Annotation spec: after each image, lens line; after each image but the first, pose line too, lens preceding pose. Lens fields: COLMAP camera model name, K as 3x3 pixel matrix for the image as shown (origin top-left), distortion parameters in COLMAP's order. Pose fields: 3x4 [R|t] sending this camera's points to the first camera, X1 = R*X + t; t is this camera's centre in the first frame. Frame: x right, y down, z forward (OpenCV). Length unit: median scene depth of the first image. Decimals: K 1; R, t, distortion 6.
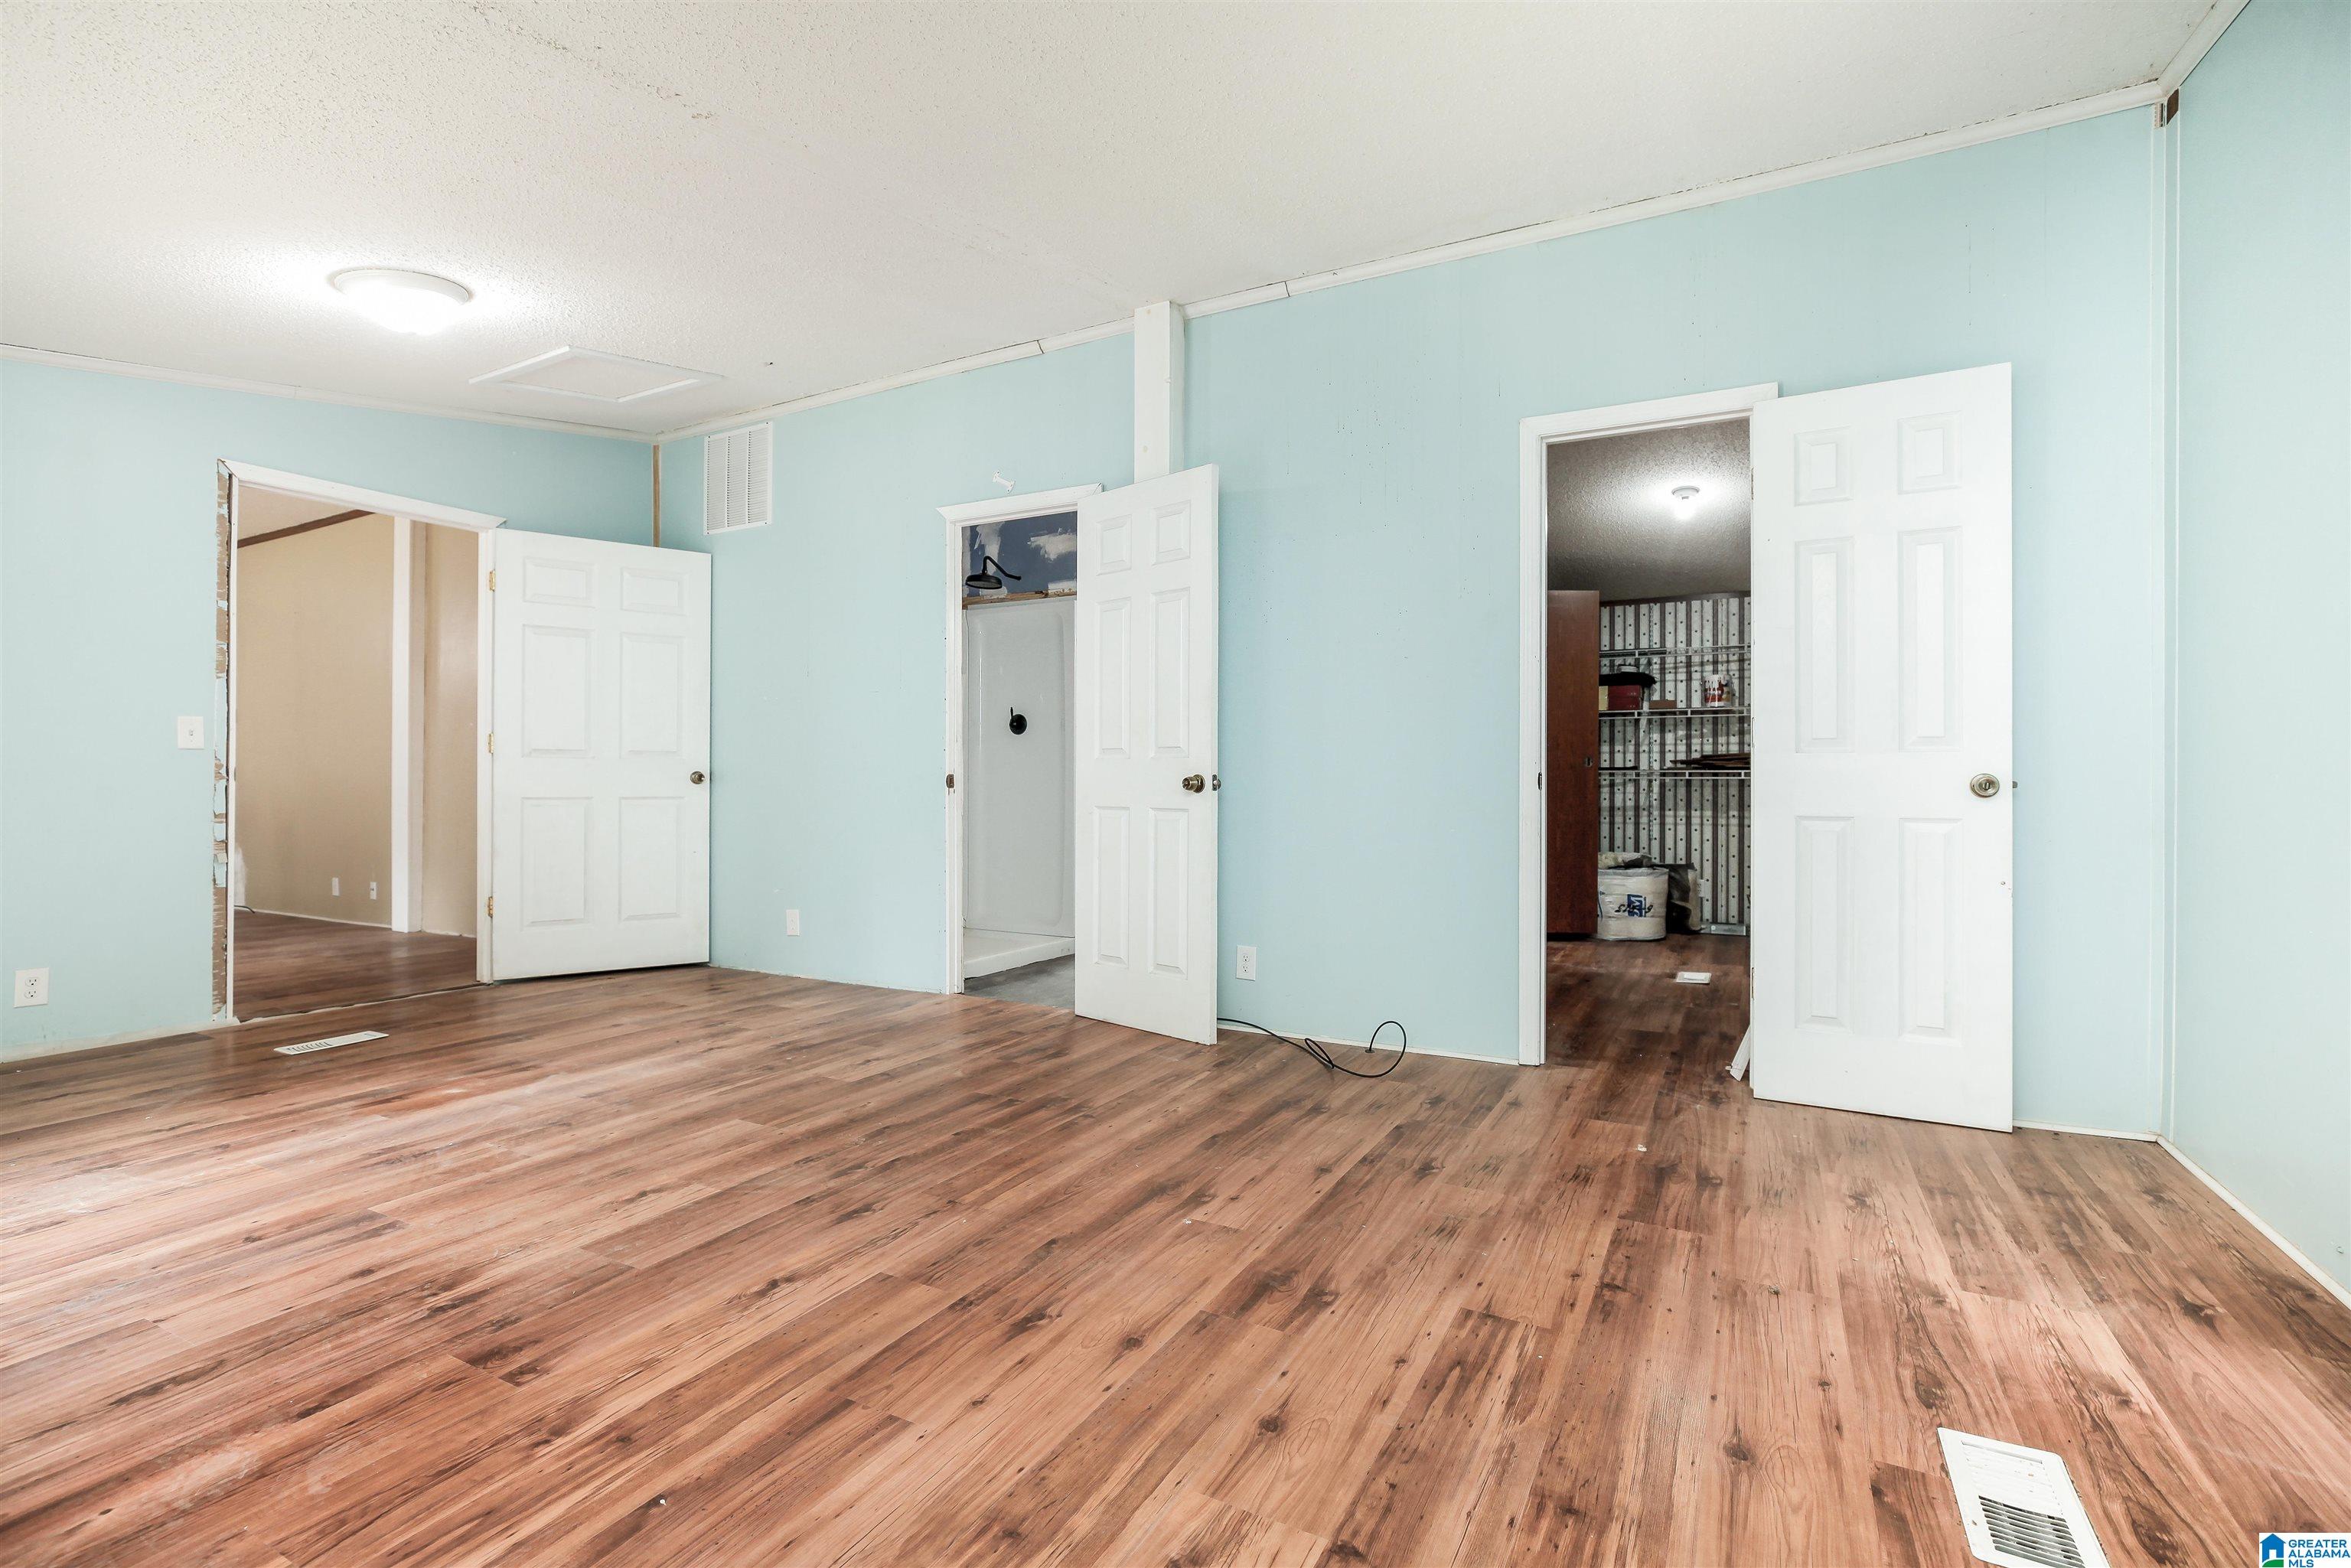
lens RADIAL K [[1088.1, 0, 1179.7], [0, 1088.1, 784.4], [0, 0, 1]] dist [0.004946, 0.003930]
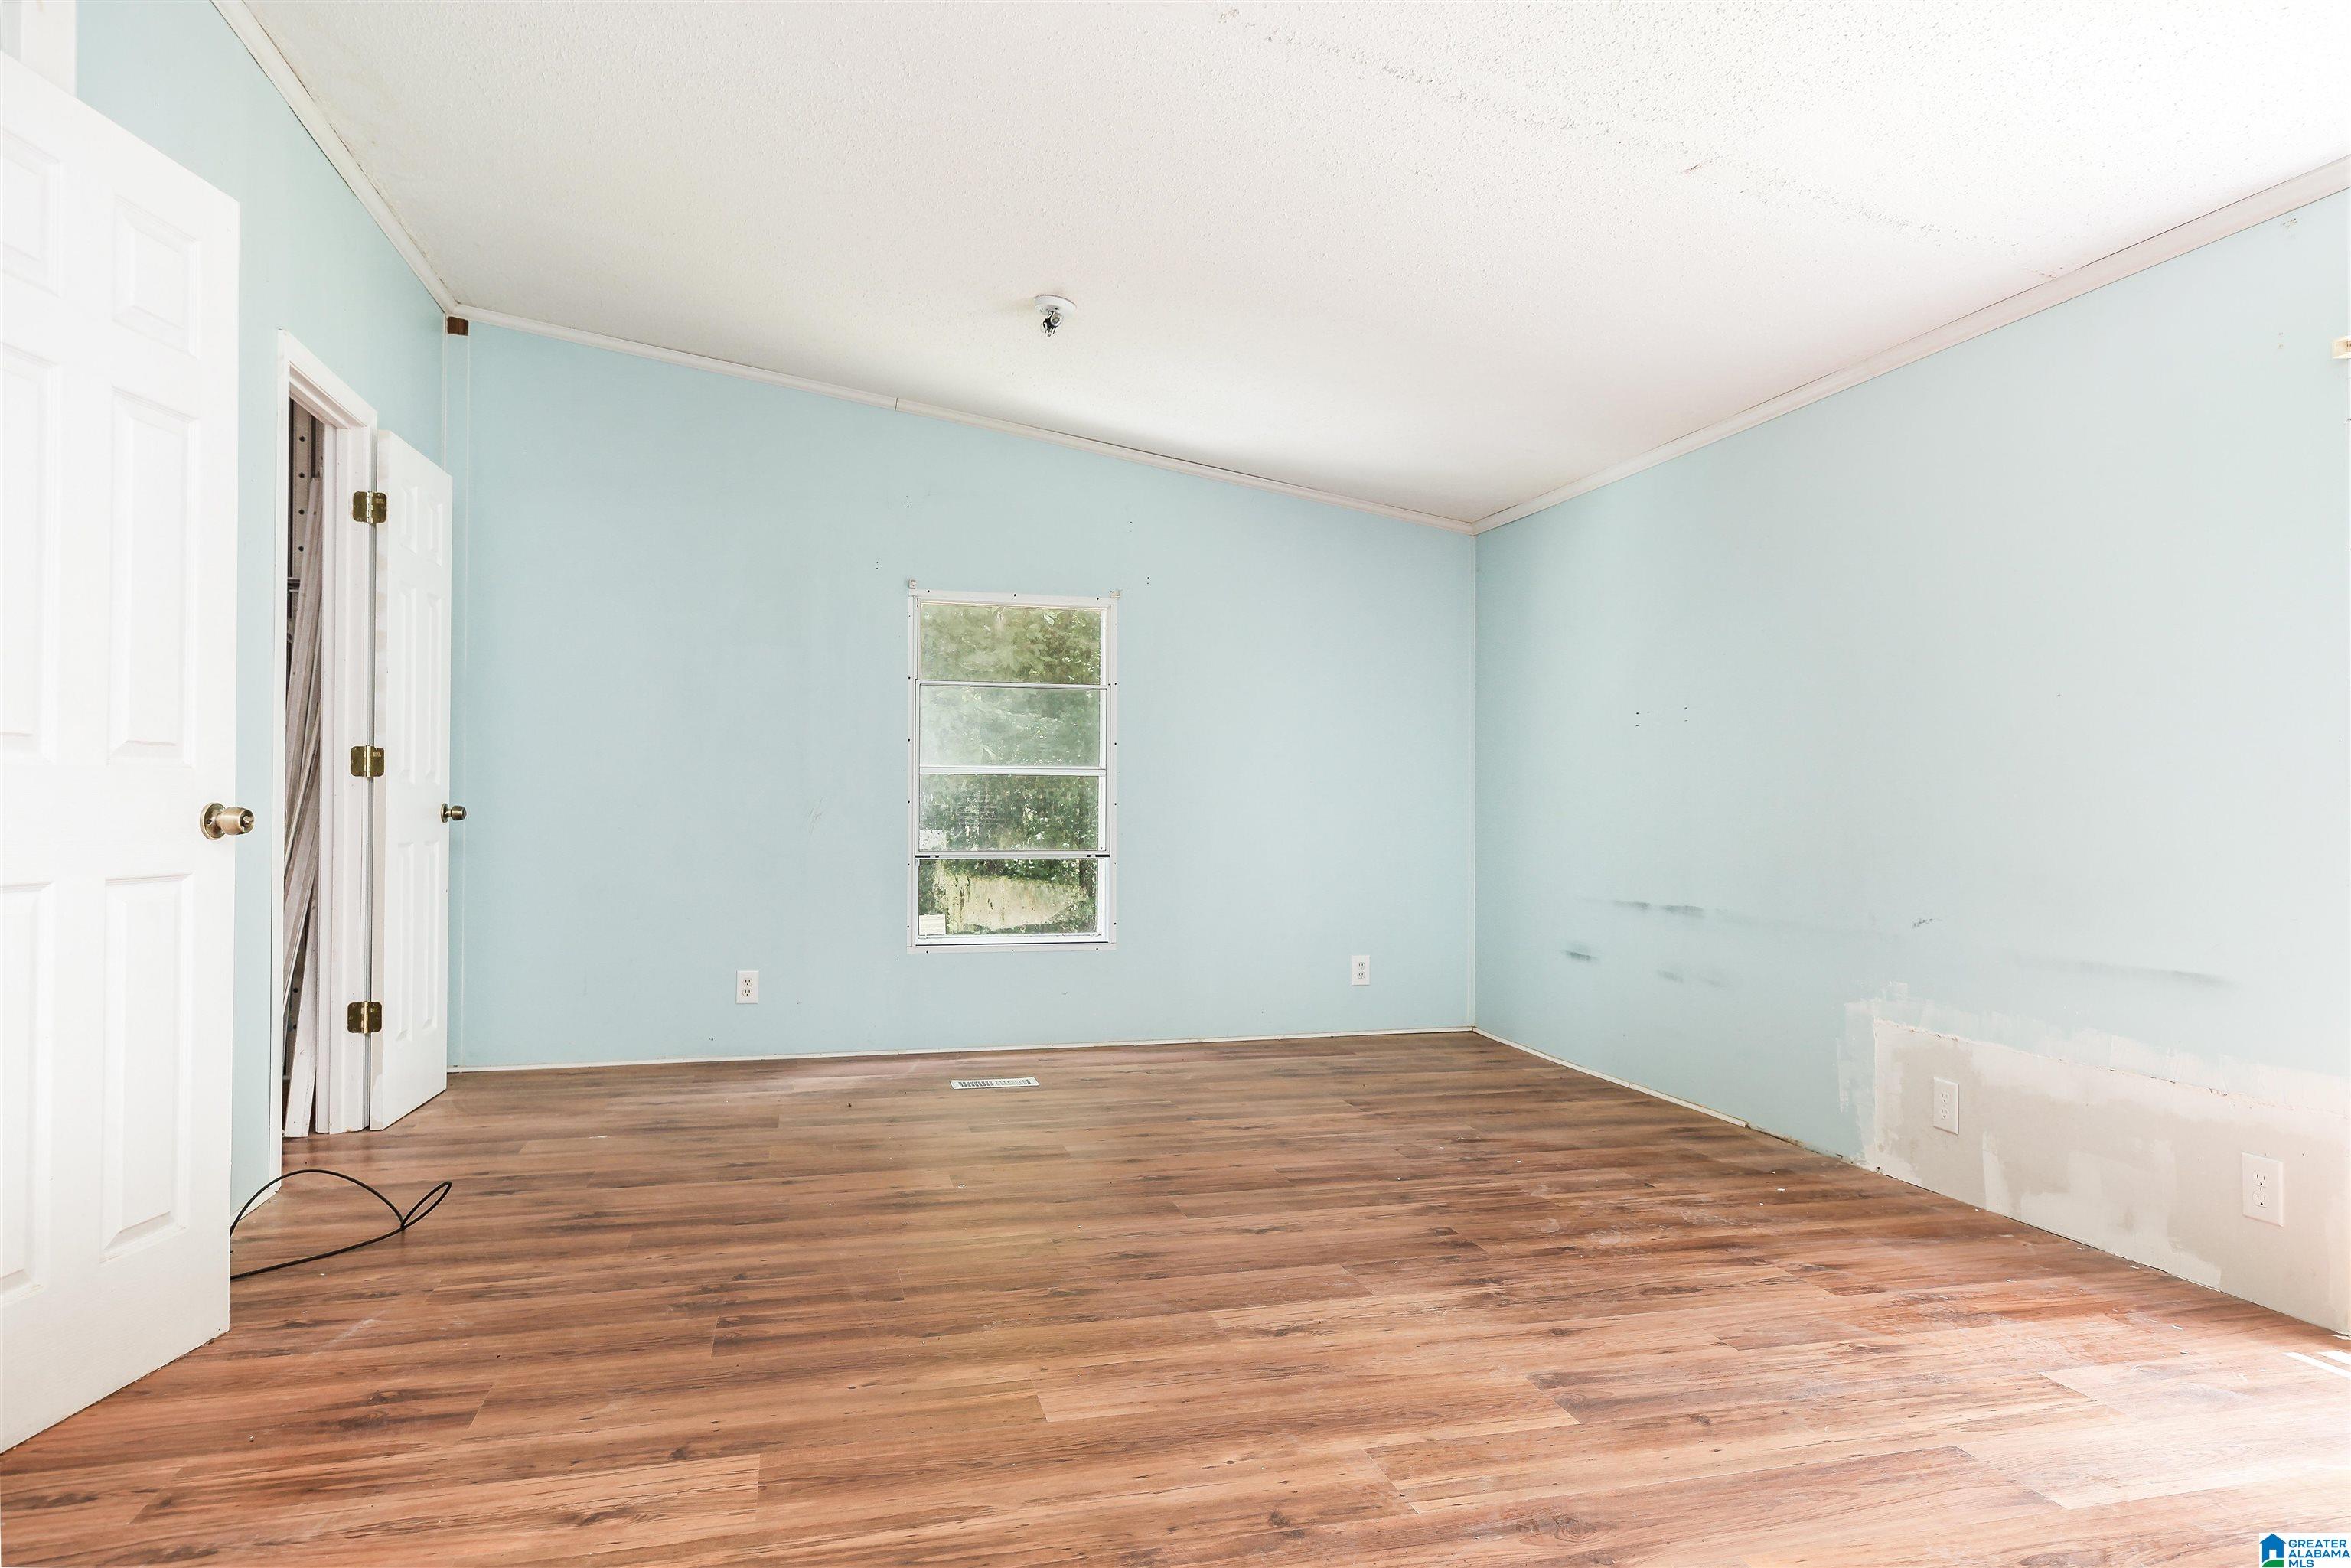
lens RADIAL K [[1468.1, 0, 1174.5], [0, 1468.1, 785.1], [0, 0, 1]] dist [0.000593, -0.000677]
pose [[-0.690102, 0.011514, 0.723621, -1.422879], [0.000363, 0.999879, -0.015563, -0.010666], [-0.723712, -0.010477, -0.690022, 2.099862]]
